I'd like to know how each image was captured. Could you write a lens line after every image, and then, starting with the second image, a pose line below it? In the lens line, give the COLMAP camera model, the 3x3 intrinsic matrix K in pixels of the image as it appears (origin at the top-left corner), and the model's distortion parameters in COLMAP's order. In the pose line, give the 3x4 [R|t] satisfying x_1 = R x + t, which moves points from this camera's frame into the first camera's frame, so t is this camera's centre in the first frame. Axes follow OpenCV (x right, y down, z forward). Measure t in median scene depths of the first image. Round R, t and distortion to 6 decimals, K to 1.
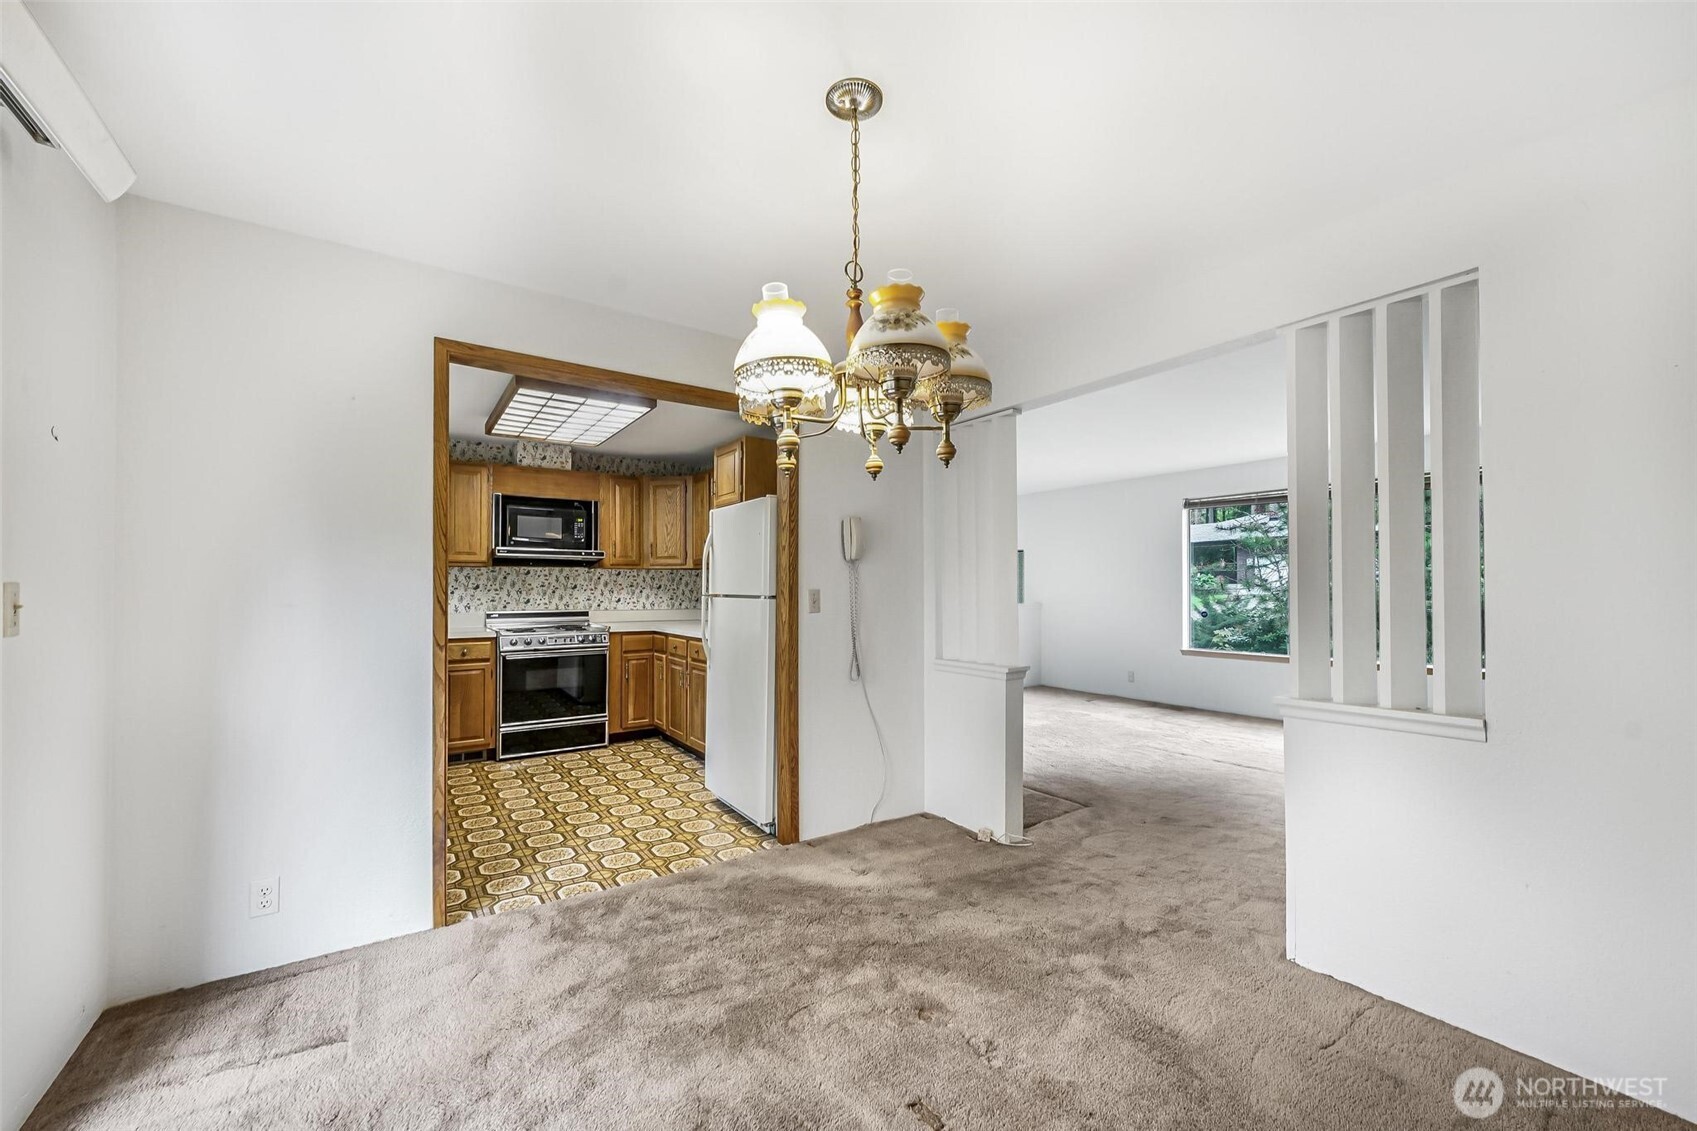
lens RADIAL K [[658.2, 0, 853.0], [0, 658.2, 572.8], [0, 0, 1]] dist [-0.000483, -0.000015]
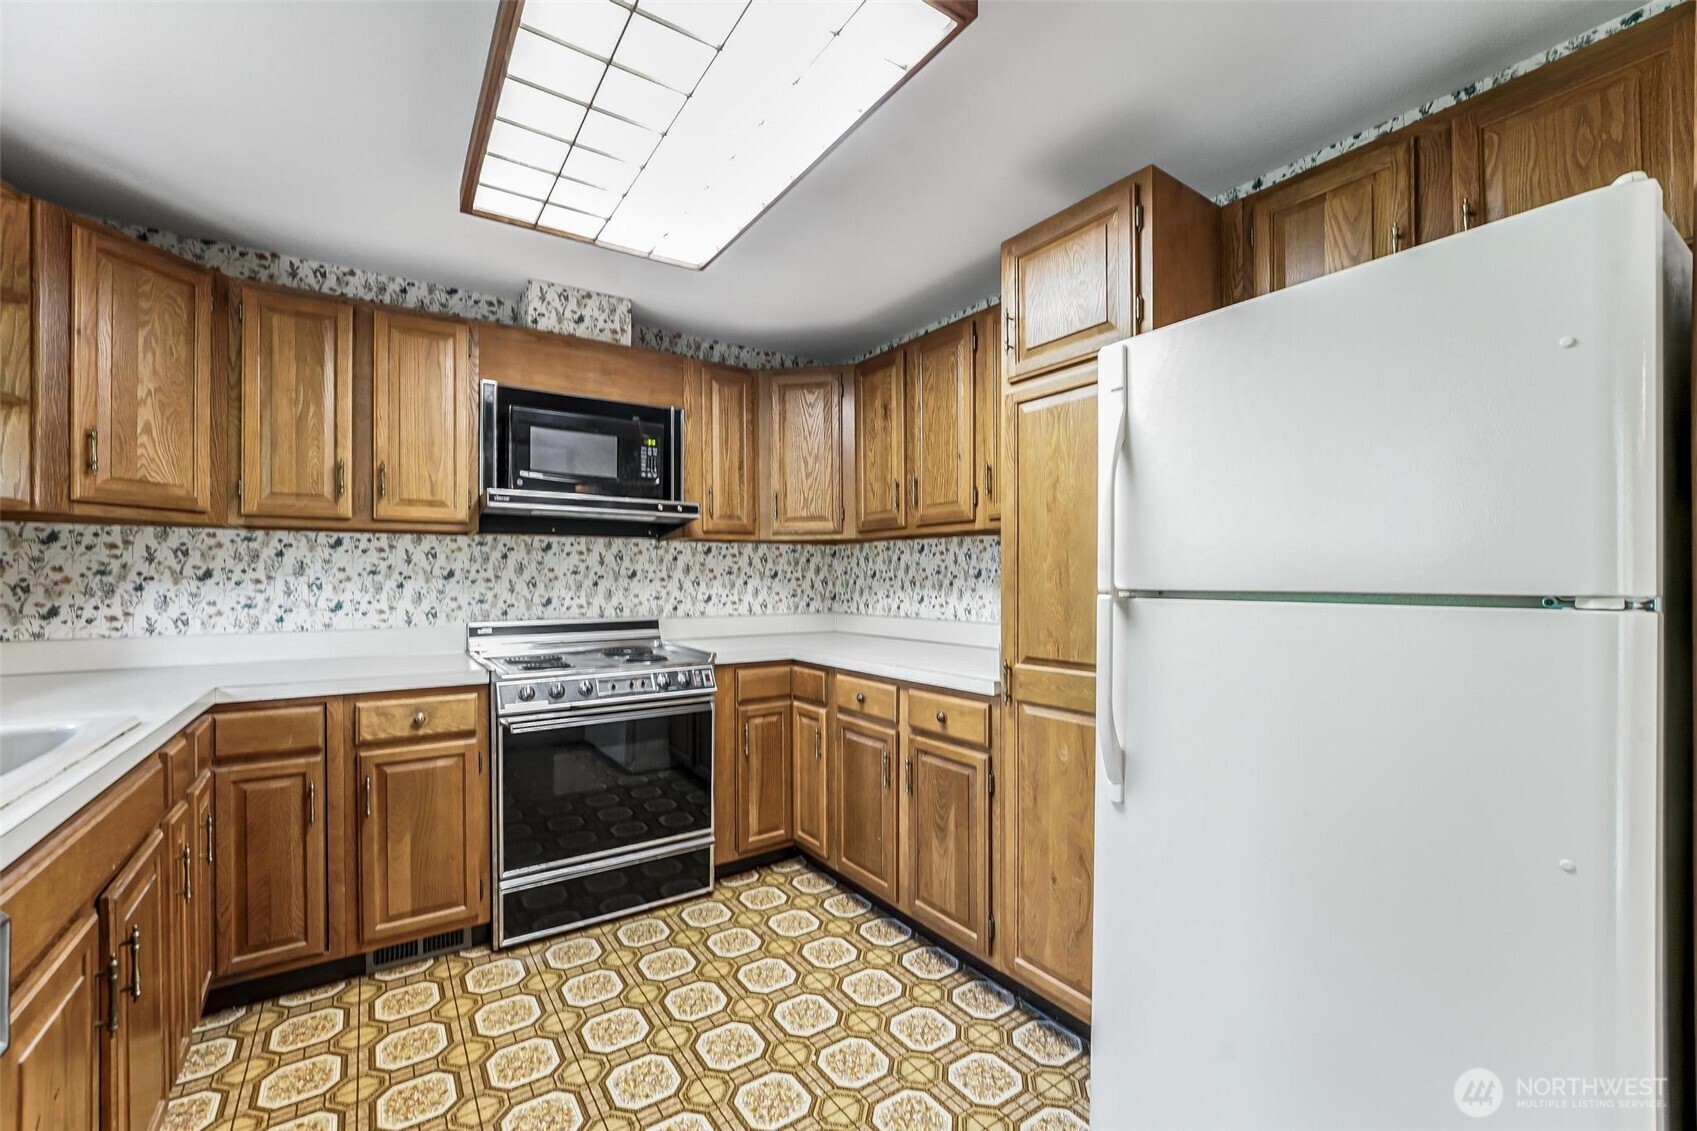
lens RADIAL K [[671.5, 0, 849.1], [0, 671.5, 570.2], [0, 0, 1]] dist [-0.009298, 0.000080]
pose [[0.999998, -0.001567, 0.001025, -0.263308], [0.001555, 0.999939, 0.010923, 0.013019], [-0.001042, -0.010922, 0.999940, 0.482194]]
